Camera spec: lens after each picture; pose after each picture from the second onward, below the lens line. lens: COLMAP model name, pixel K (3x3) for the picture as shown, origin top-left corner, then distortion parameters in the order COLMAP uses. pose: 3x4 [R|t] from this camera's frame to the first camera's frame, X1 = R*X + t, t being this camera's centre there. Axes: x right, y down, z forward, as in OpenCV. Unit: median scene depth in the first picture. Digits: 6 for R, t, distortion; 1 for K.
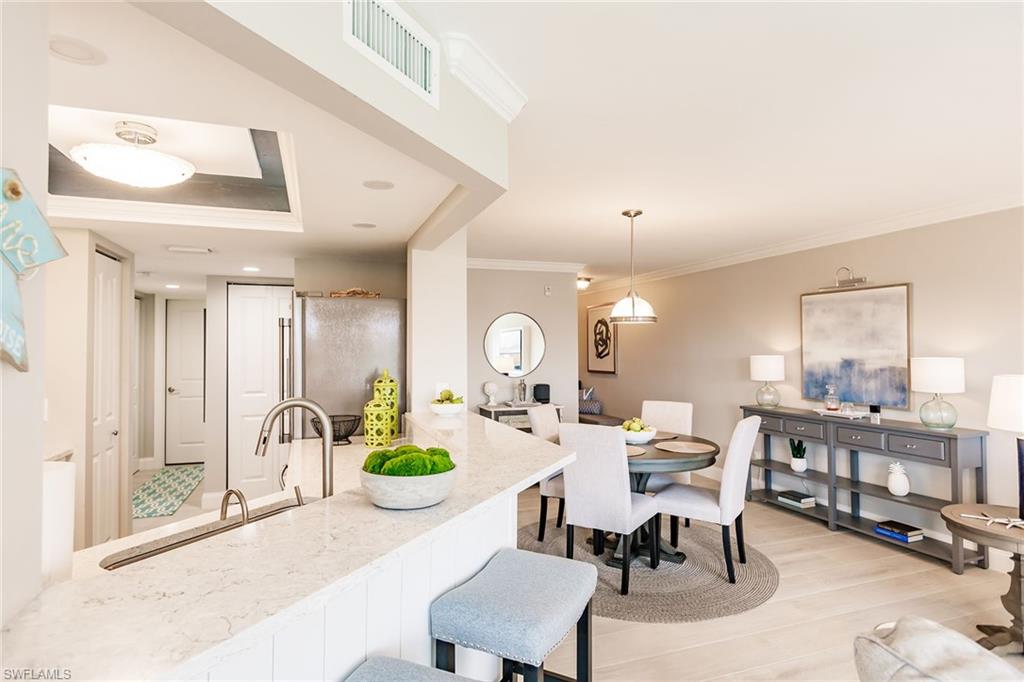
lens RADIAL K [[541.6, 0, 507.0], [0, 541.6, 338.0], [0, 0, 1]] dist [0.002513, 0.000360]
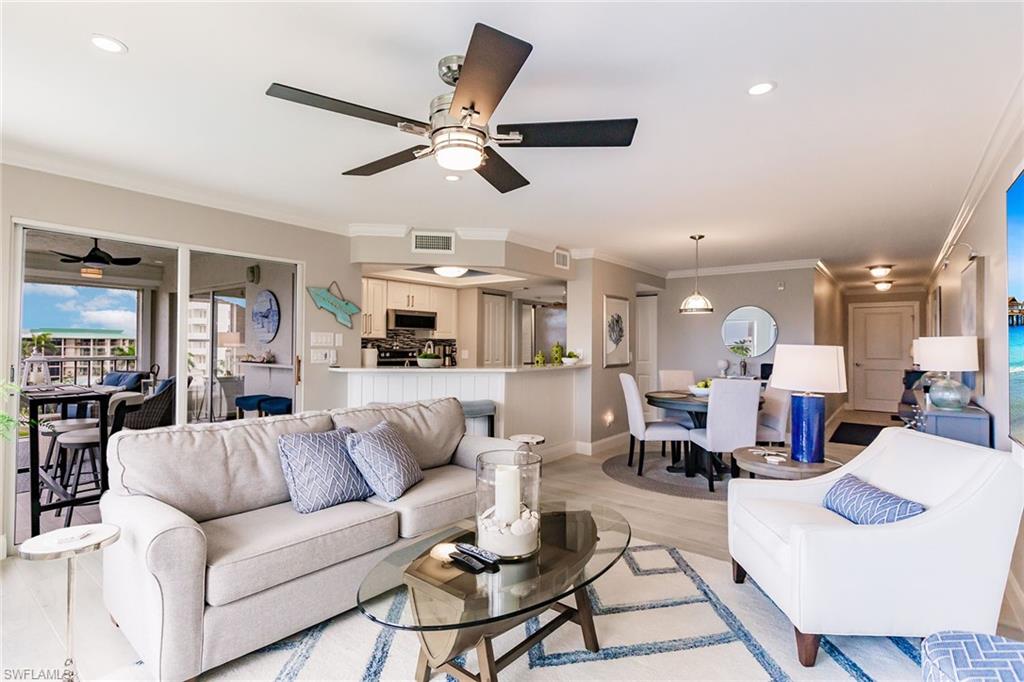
lens RADIAL K [[489.9, 0, 512.0], [0, 489.9, 341.0], [0, 0, 1]] dist [-0.000554, -0.000053]
pose [[0.541410, 0.006443, -0.840734, 0.932838], [0.005012, 0.999928, 0.010891, 0.026656], [0.840744, -0.010111, 0.541338, -0.107523]]
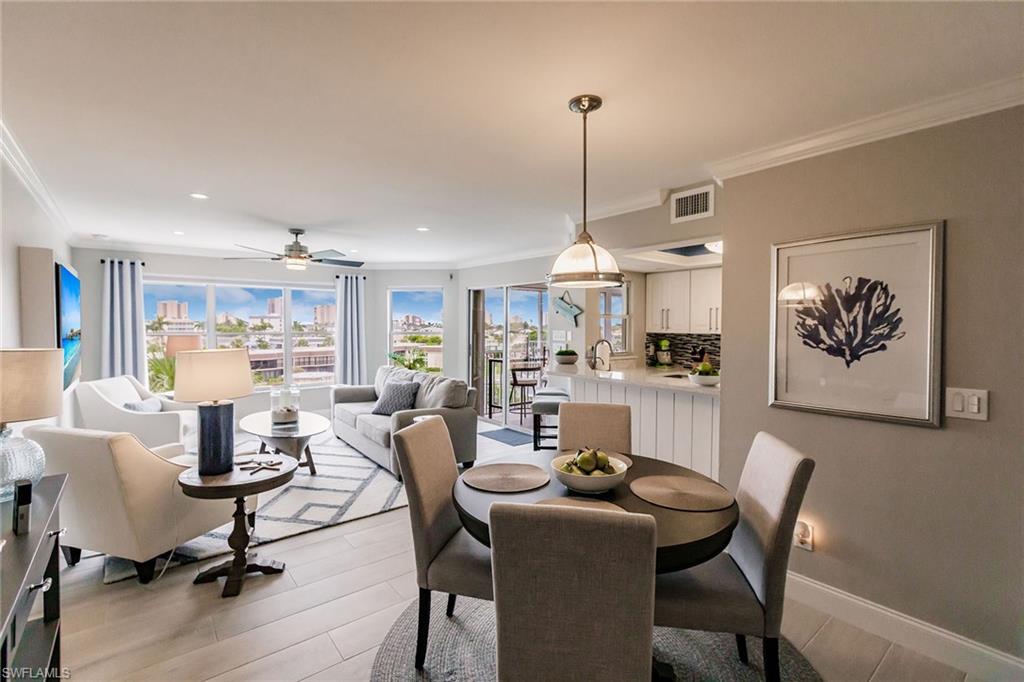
lens RADIAL K [[464.1, 0, 504.8], [0, 464.1, 336.4], [0, 0, 1]] dist [-0.001593, -0.000432]
pose [[-0.944489, 0.010024, -0.328390, 0.430445], [0.007370, 0.999929, 0.009325, 0.021437], [0.328460, 0.006388, -0.944496, 1.286546]]
